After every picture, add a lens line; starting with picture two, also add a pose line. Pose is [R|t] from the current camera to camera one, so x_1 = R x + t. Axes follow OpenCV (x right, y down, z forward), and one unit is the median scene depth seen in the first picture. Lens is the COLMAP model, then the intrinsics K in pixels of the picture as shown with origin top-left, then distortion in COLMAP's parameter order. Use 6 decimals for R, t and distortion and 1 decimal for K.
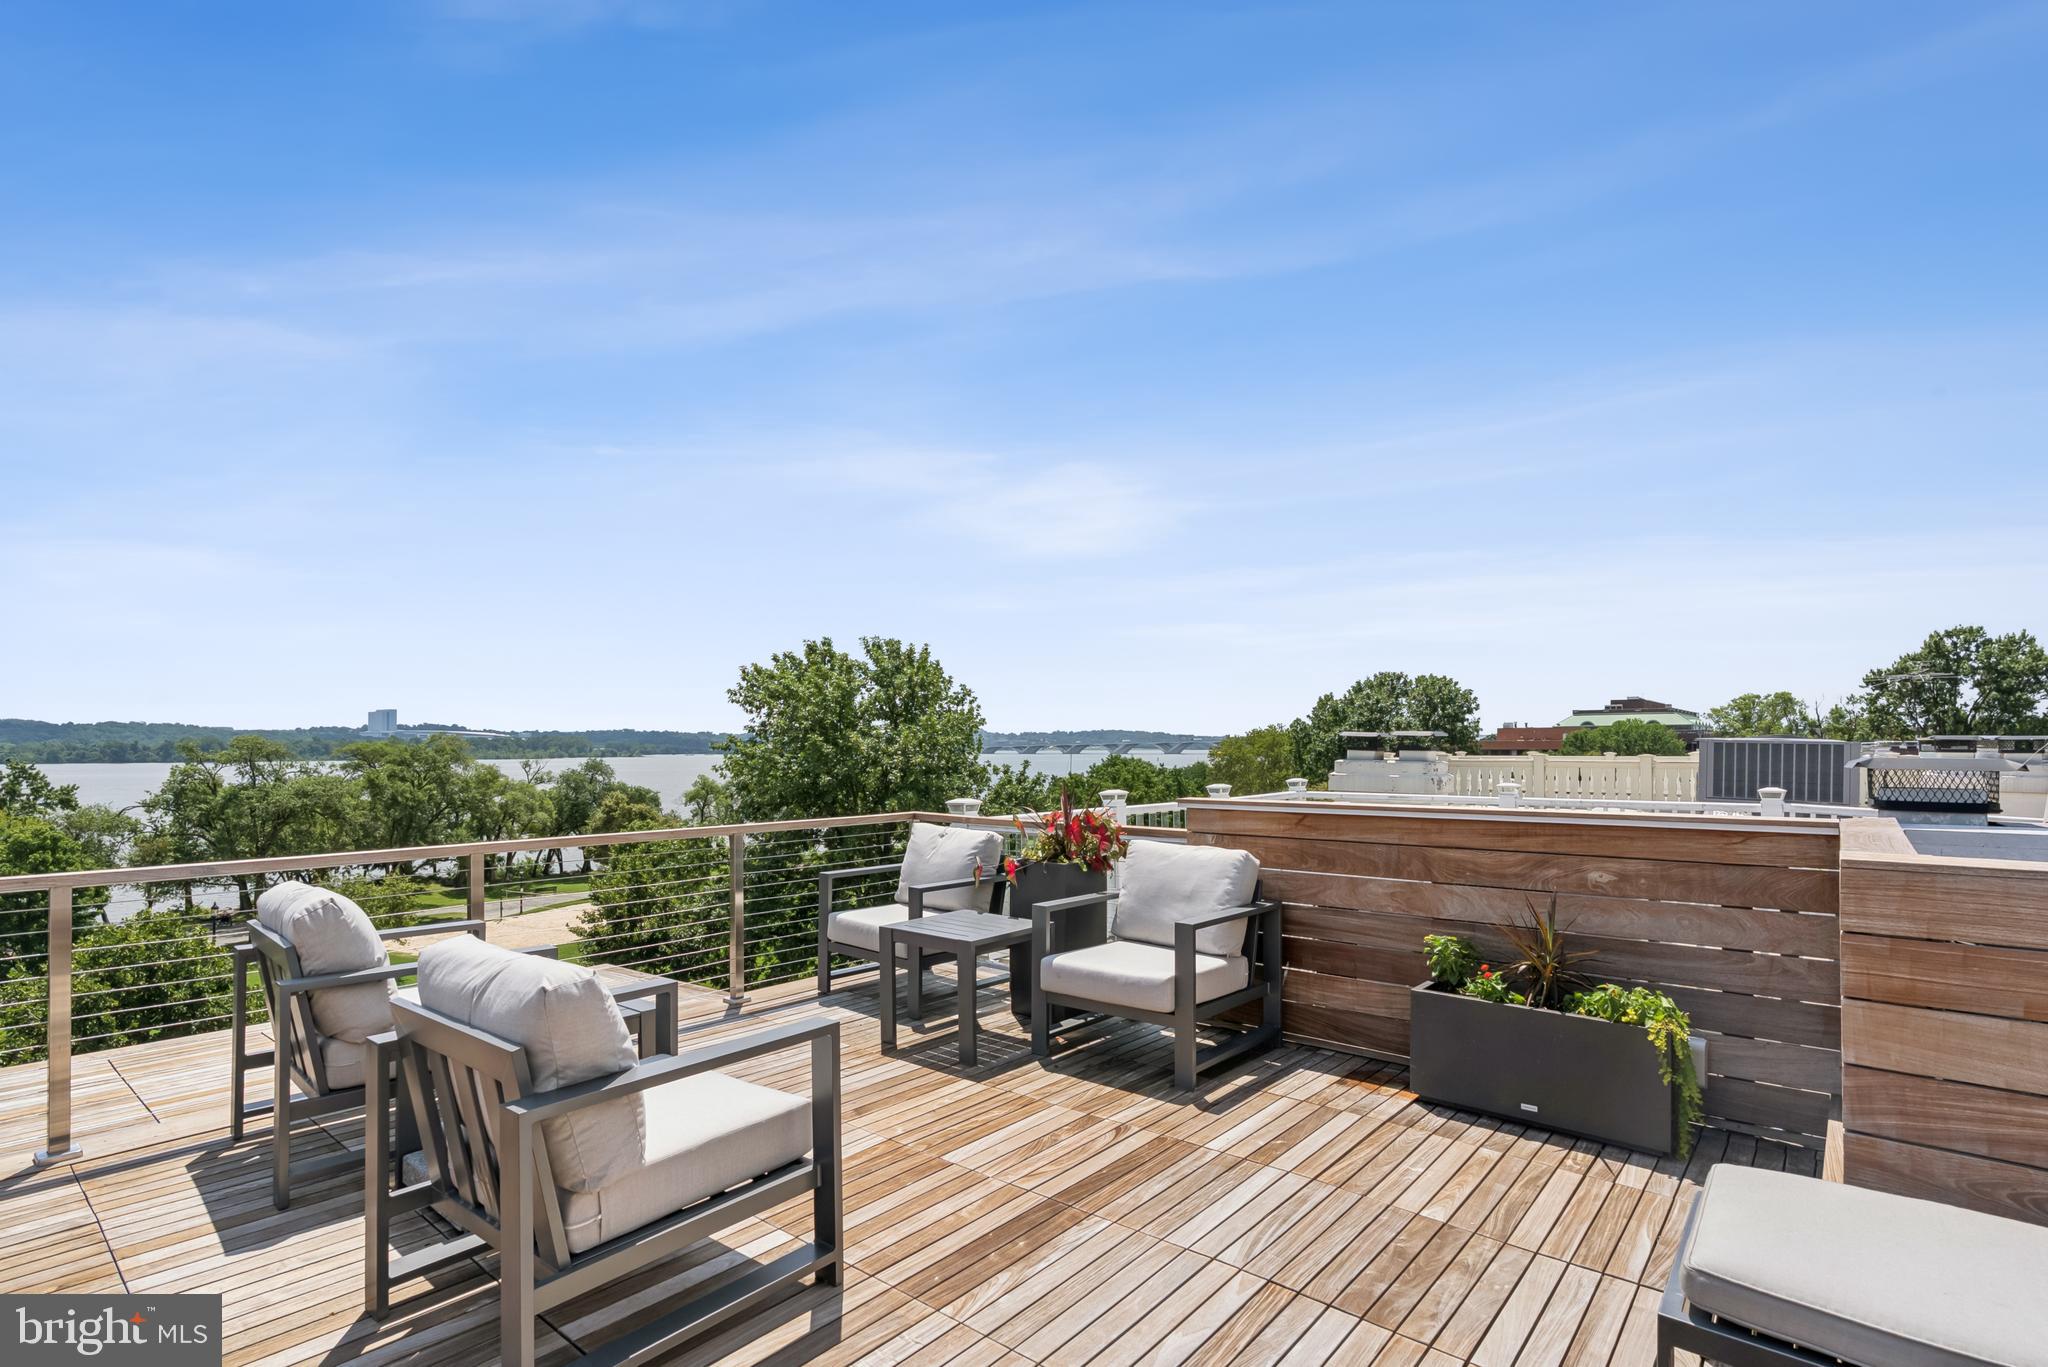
lens RADIAL K [[979.7, 0, 1023.2], [0, 979.7, 731.1], [0, 0, 1]] dist [-0.001446, -0.000264]
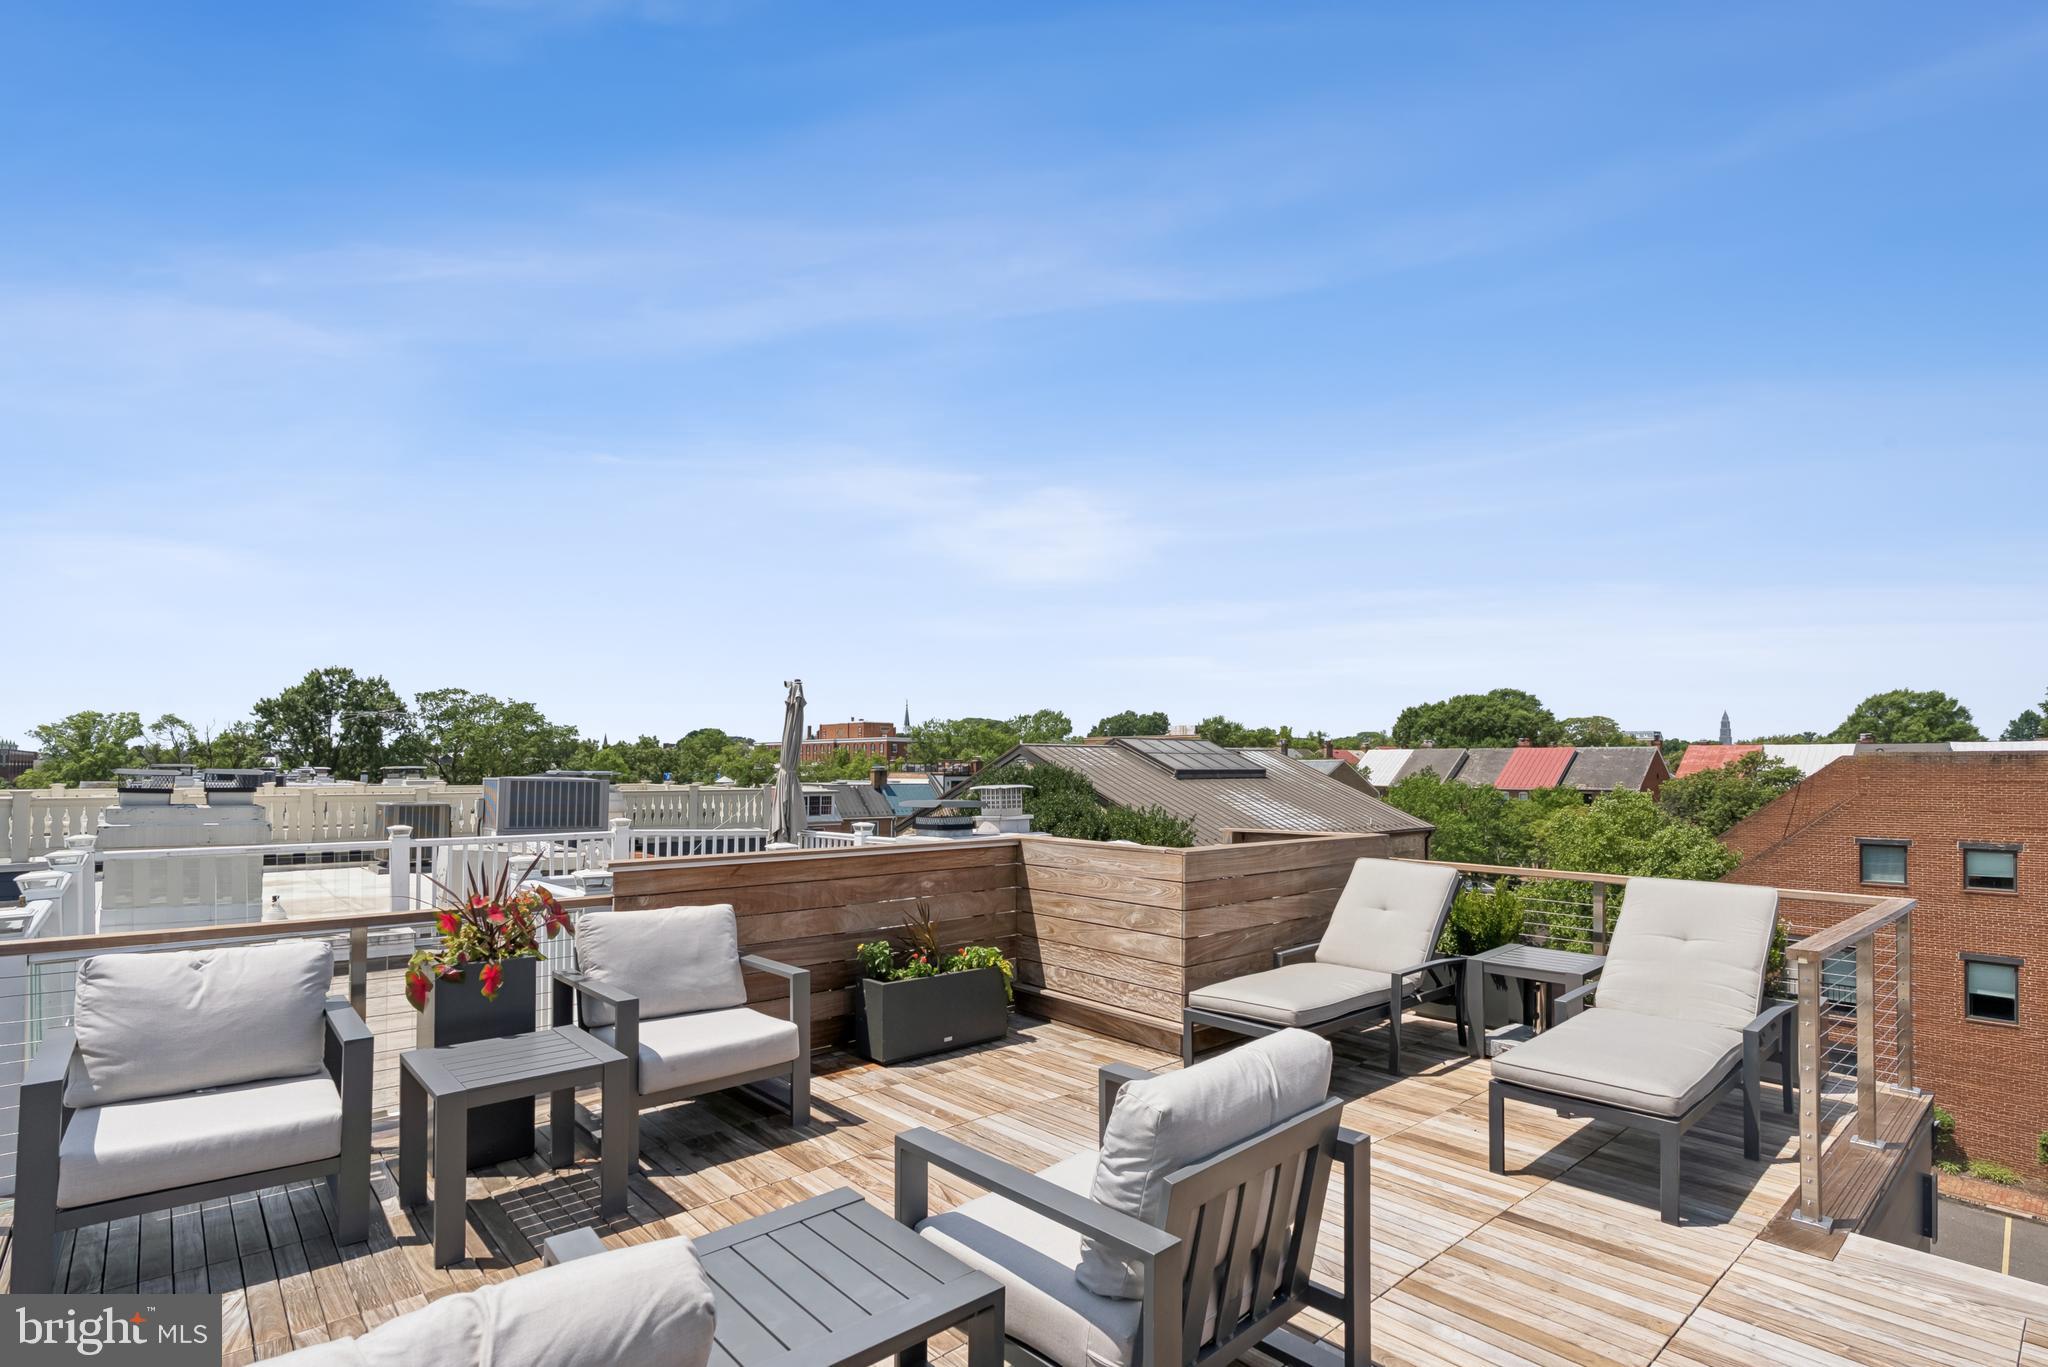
lens RADIAL K [[970.1, 0, 1020.7], [0, 970.1, 771.1], [0, 0, 1]] dist [0.000712, 0.000237]
pose [[0.144676, 0.000741, 0.989479, -0.137990], [-0.018954, 0.999818, 0.002023, -0.005406], [-0.989298, -0.019048, 0.144664, 0.097255]]
